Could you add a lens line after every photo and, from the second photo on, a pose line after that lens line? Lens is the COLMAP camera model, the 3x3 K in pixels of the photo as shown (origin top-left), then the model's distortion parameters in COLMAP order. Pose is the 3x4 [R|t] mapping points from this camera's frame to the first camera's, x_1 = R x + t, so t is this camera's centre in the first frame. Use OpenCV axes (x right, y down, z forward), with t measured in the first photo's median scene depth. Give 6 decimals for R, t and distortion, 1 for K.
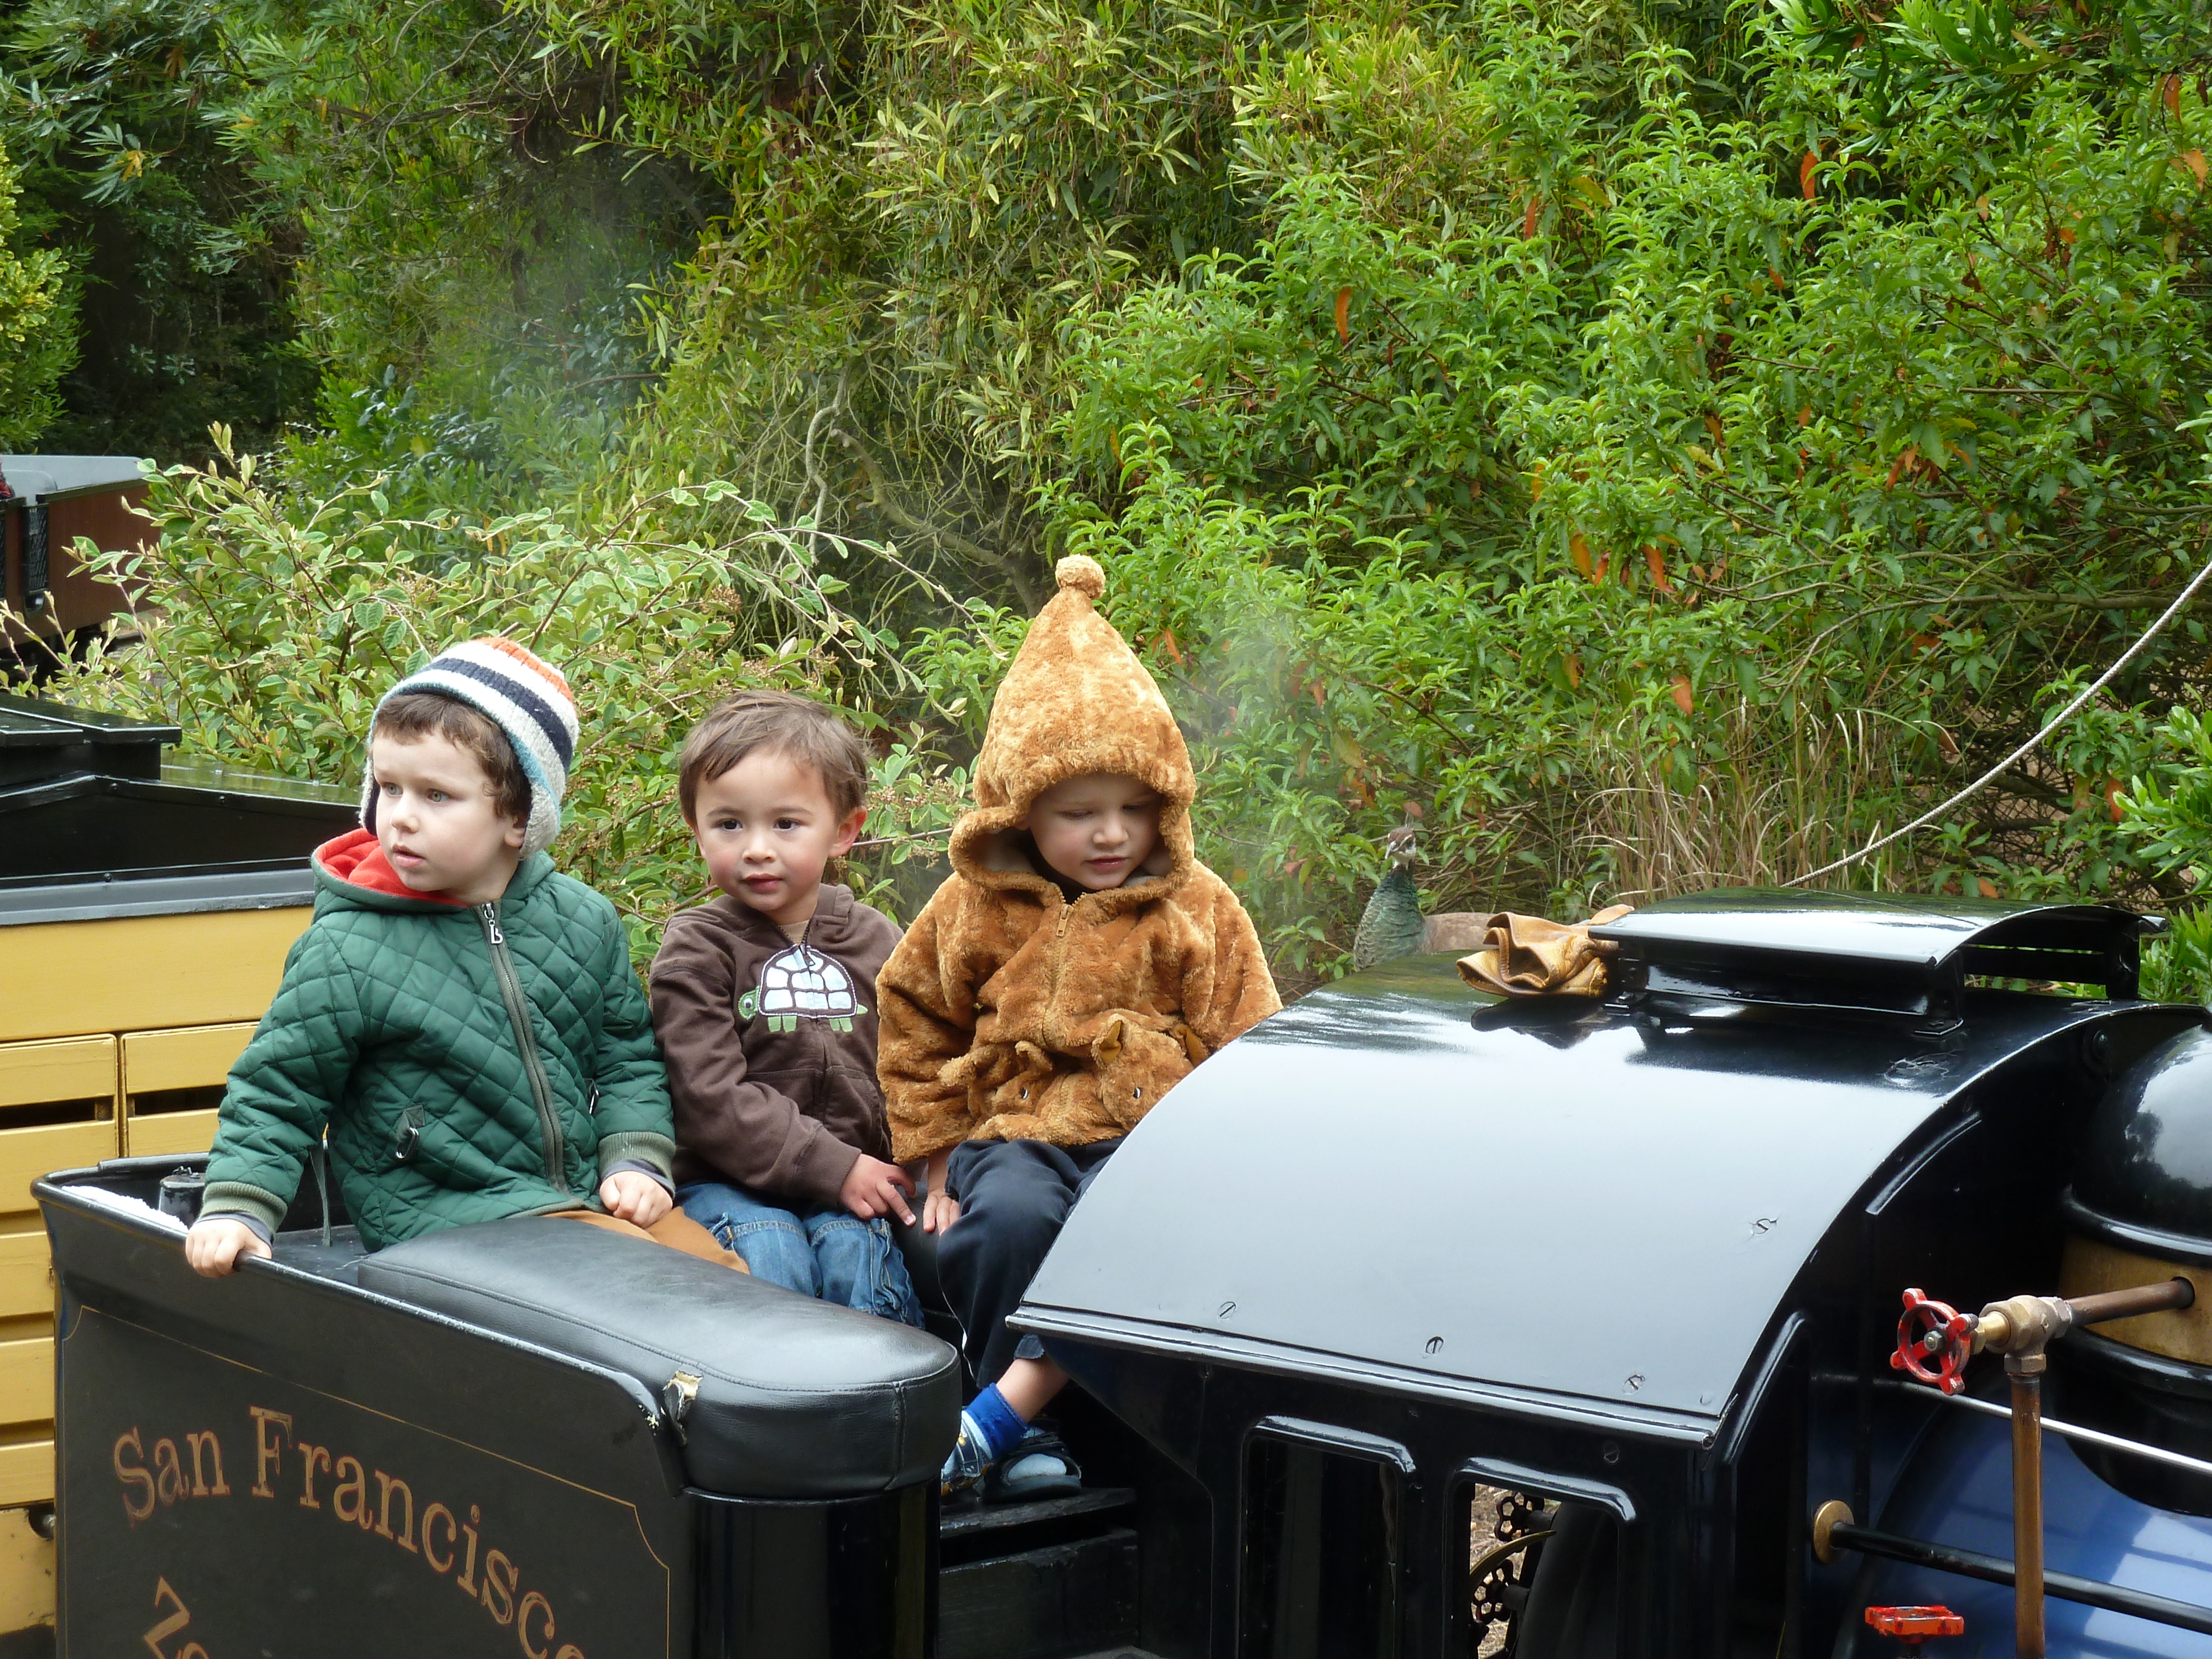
lens RADIAL K [[4969.0, 0, 1091.7], [0, 4969.0, 883.2], [0, 0, 1]] dist [0.011920, 0.000000]
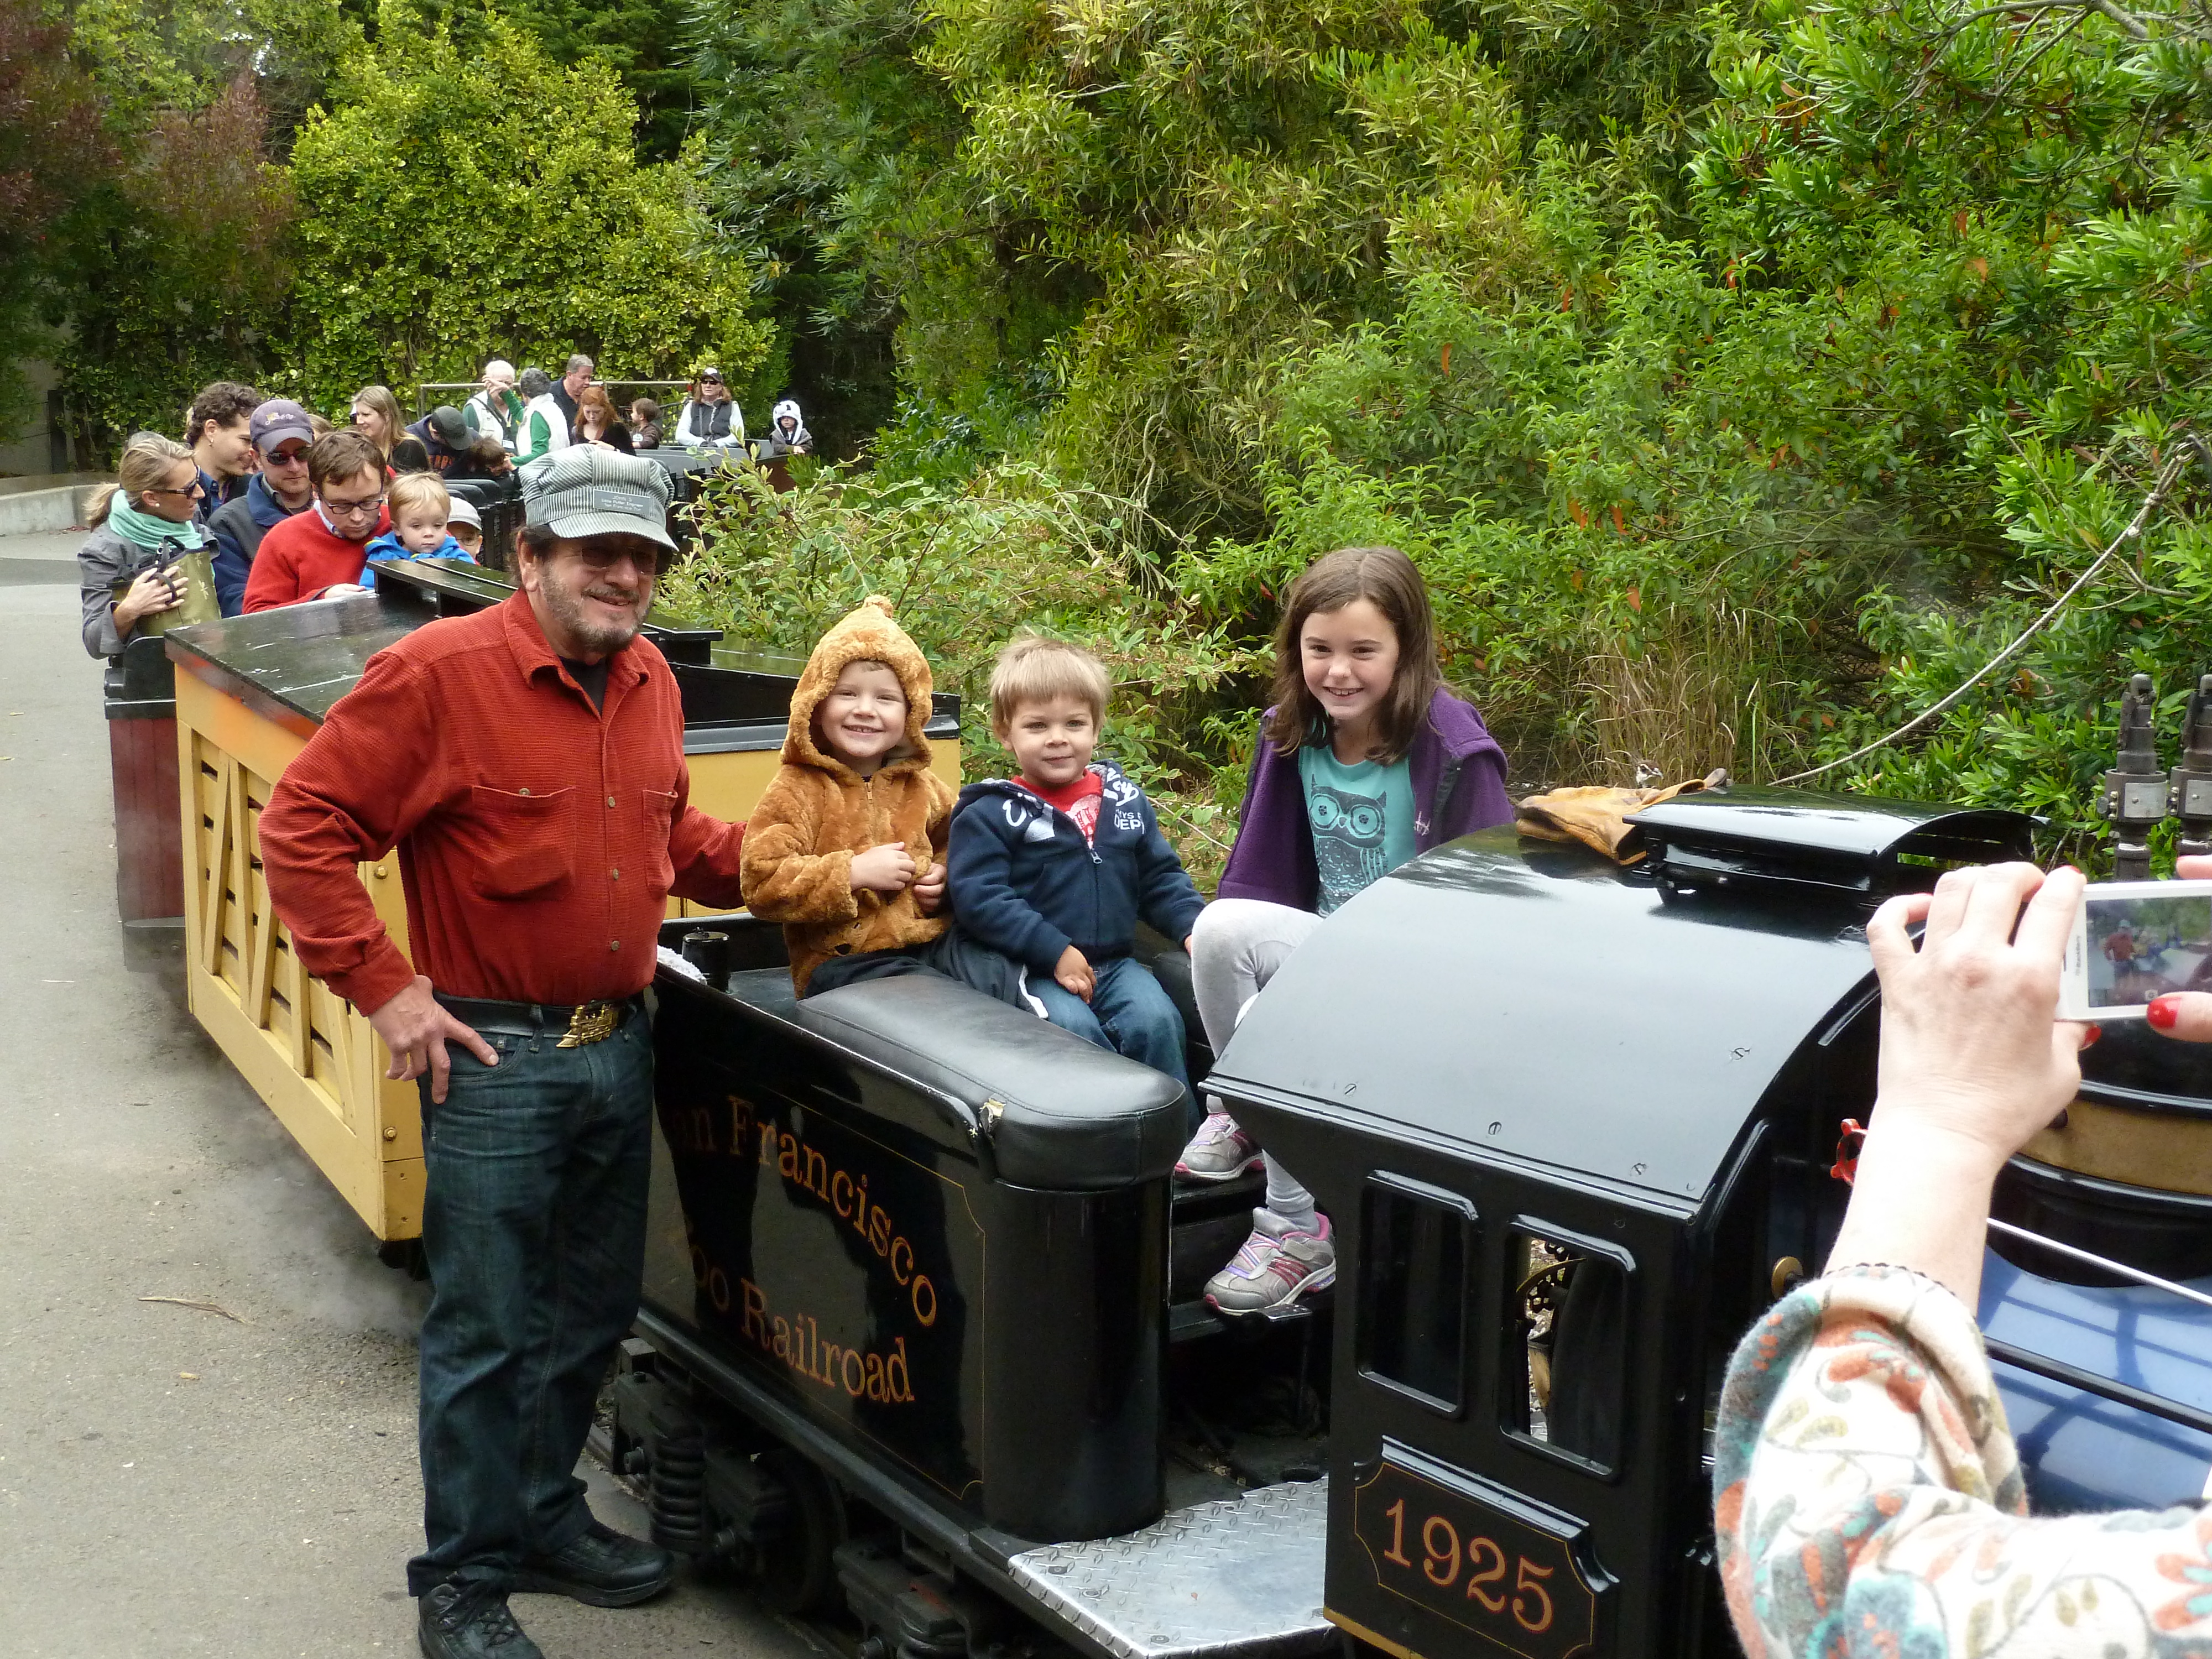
lens RADIAL K [[2855.7, 0, 1104.2], [0, 2855.7, 815.3], [0, 0, 1]] dist [-0.027931, 0.000000]
pose [[0.994638, 0.018523, -0.101750, 0.040522], [-0.013860, 0.998830, 0.046340, -0.007721], [0.102489, -0.044681, 0.993730, 0.058973]]
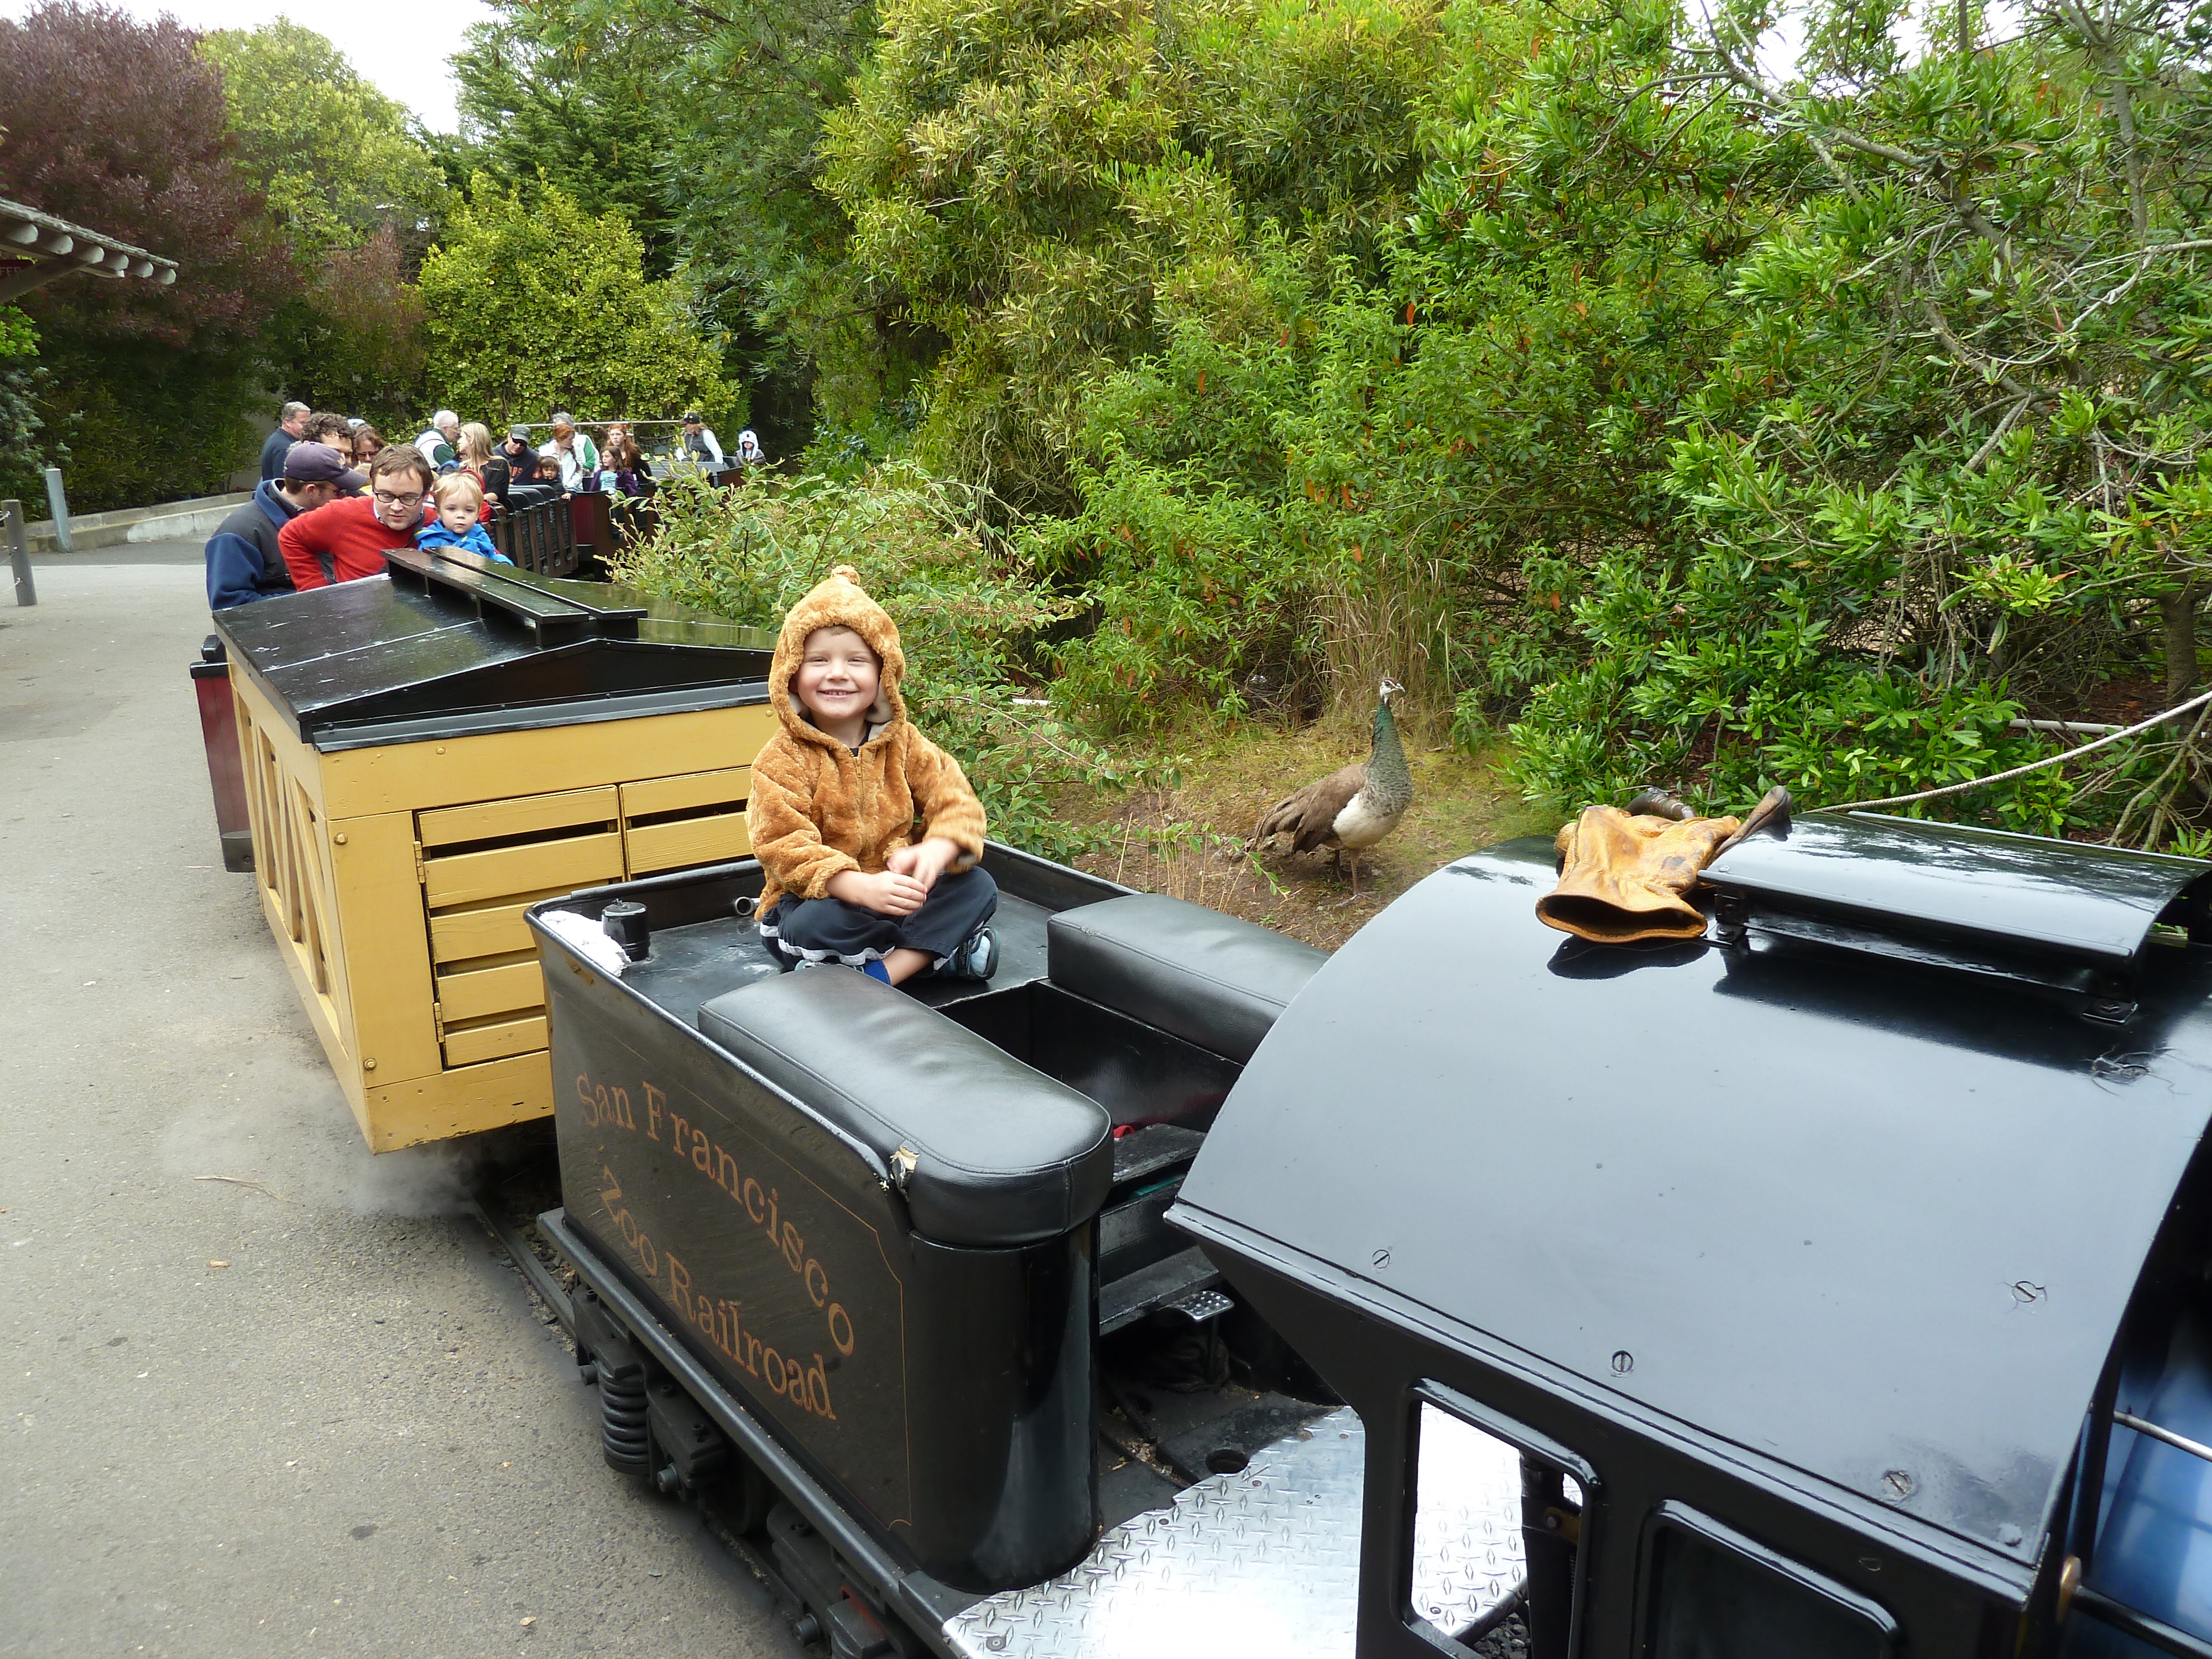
lens RADIAL K [[1646.6, 0, 1109.4], [0, 1646.6, 824.3], [0, 0, 1]] dist [-0.026845, 0.001371]
pose [[0.999900, -0.010650, -0.009290, 0.014290], [0.011820, 0.990546, 0.136673, -0.018681], [0.007746, -0.136769, 0.990573, 0.246035]]
